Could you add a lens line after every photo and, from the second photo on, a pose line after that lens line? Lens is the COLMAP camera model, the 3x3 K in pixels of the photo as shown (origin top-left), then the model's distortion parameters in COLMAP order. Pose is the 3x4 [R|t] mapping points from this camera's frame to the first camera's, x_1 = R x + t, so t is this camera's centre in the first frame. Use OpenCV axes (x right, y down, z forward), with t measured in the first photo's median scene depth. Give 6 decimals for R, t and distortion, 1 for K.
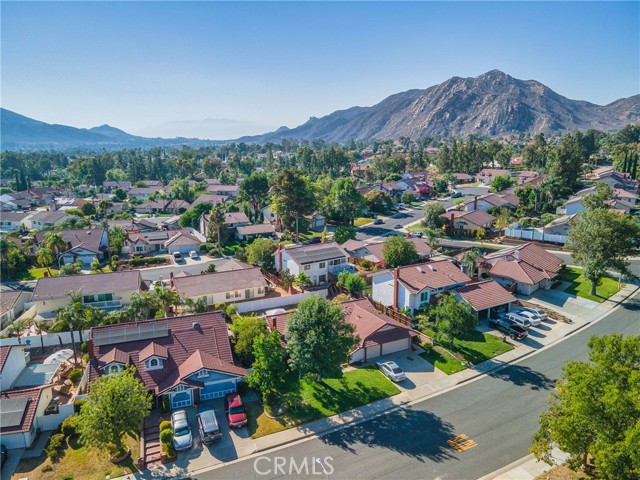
lens RADIAL K [[456.2, 0, 311.8], [0, 456.2, 239.6], [0, 0, 1]] dist [0.035445, 0.000394]
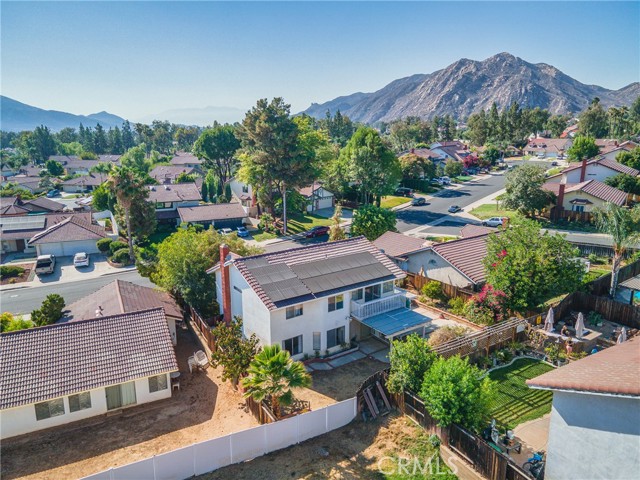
lens RADIAL K [[456.2, 0, 311.8], [0, 456.2, 239.6], [0, 0, 1]] dist [0.035445, 0.000394]
pose [[0.999994, 0.001550, -0.003164, 0.002860], [-0.001474, 0.999715, 0.023821, -0.002522], [0.003200, -0.023817, 0.999711, 0.399449]]
